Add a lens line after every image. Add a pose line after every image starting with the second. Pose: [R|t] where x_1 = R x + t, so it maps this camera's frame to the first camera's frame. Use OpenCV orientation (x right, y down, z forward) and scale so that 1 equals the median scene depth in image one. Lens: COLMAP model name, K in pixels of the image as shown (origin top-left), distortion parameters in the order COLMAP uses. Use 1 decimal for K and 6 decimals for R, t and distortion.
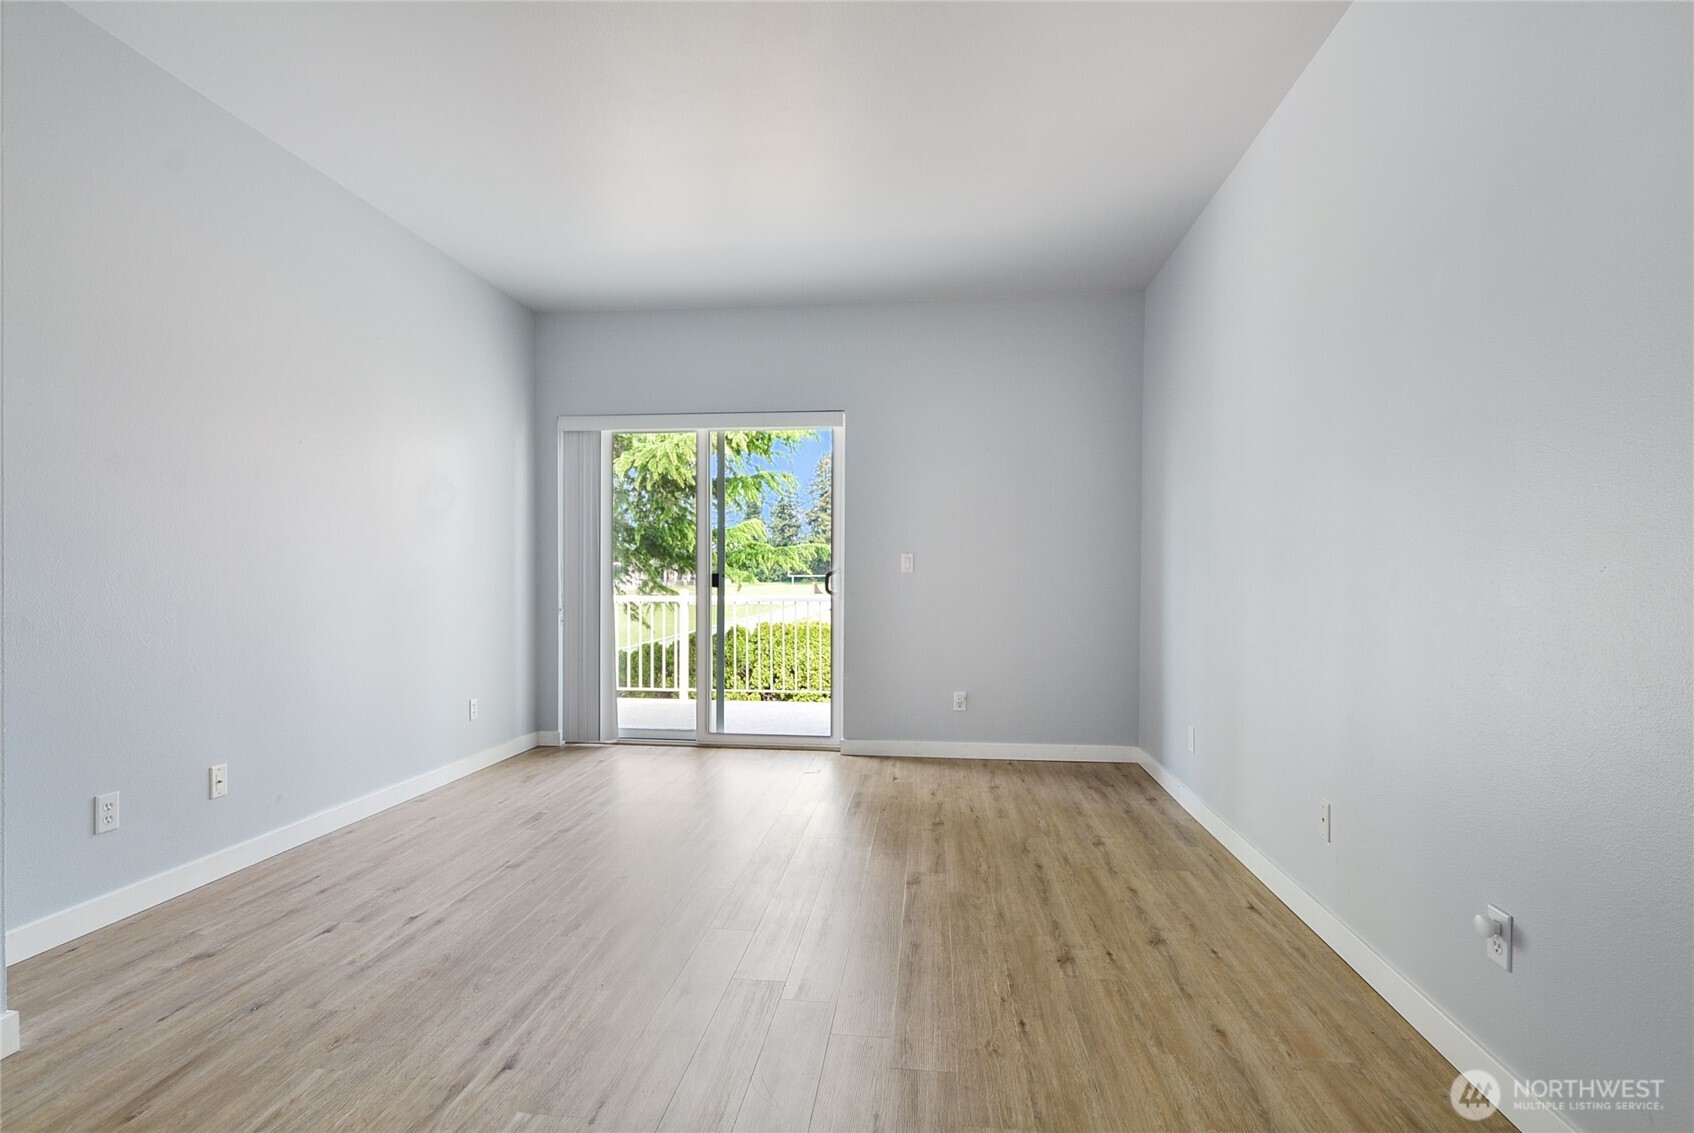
lens RADIAL K [[860.1, 0, 846.7], [0, 860.1, 570.8], [0, 0, 1]] dist [-0.000511, -0.000040]
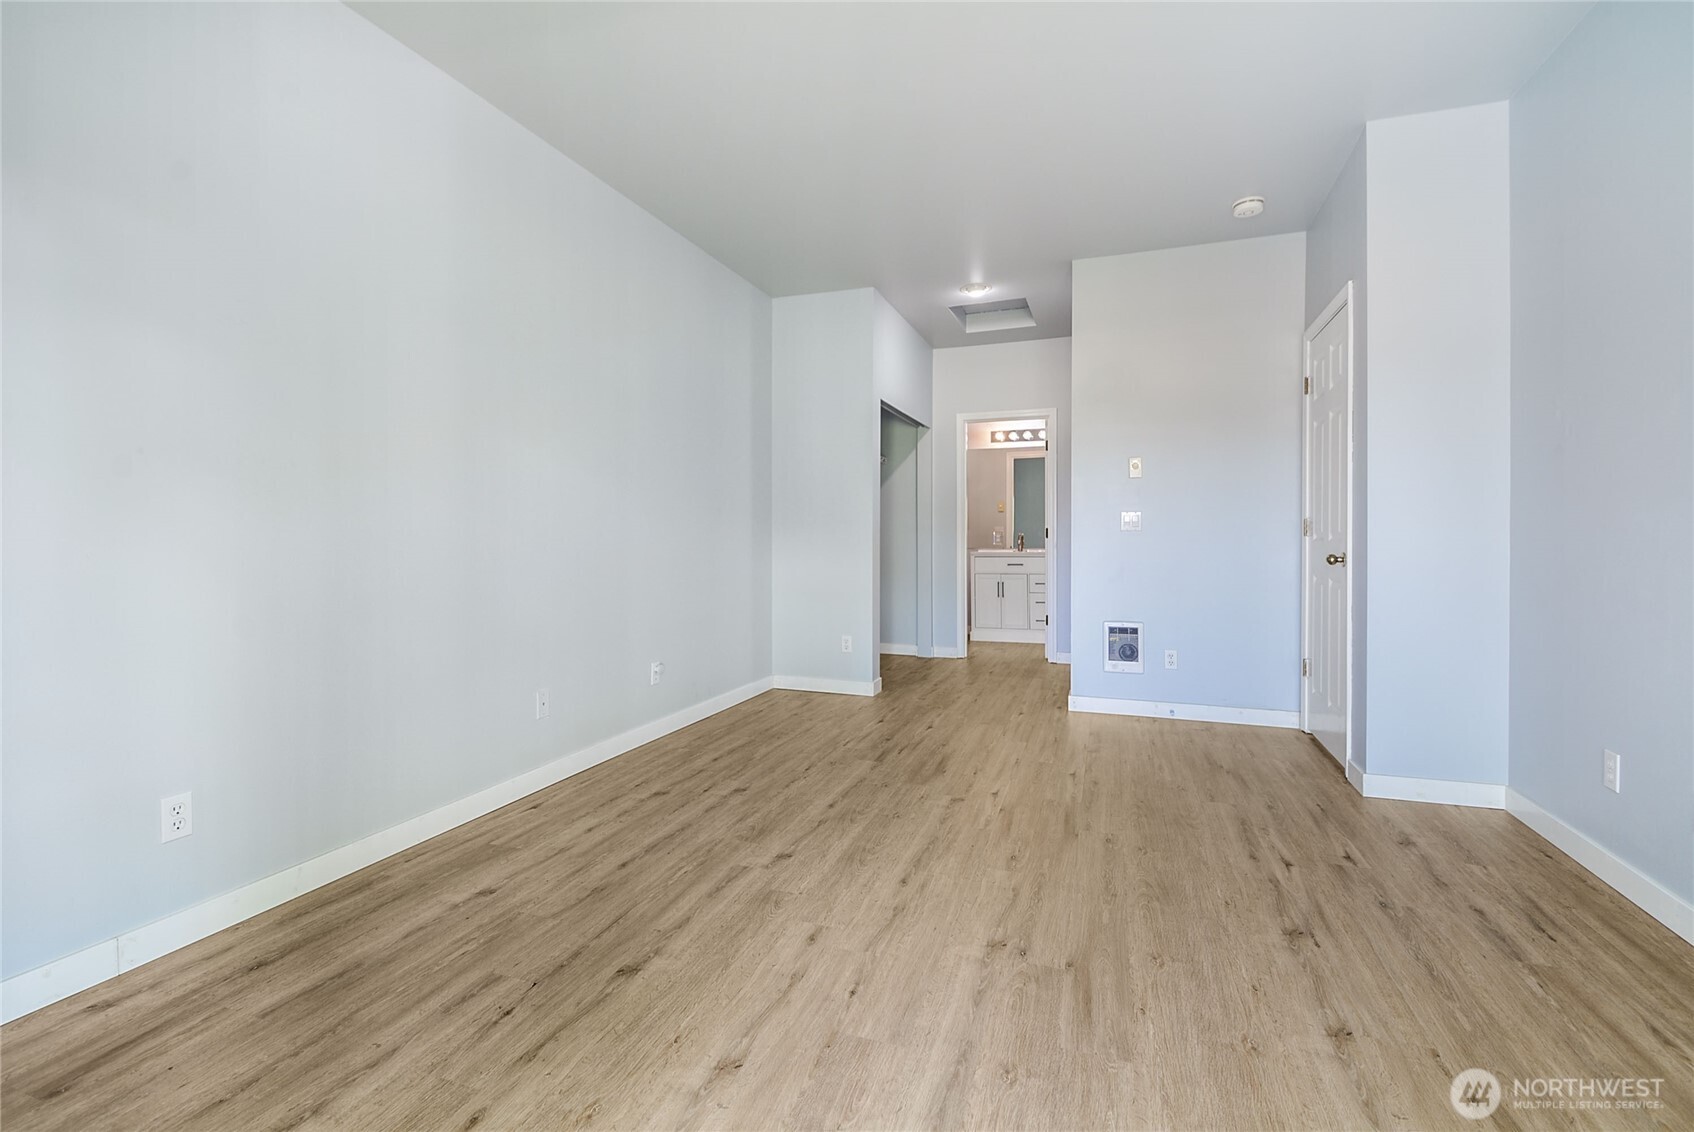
lens RADIAL K [[769.3, 0, 844.9], [0, 769.3, 553.2], [0, 0, 1]] dist [0.018560, -0.008754]
pose [[-0.973298, -0.008818, 0.229374, -0.180438], [-0.004704, 0.999818, 0.018477, 0.016627], [-0.229496, 0.016905, -0.973163, 1.827496]]
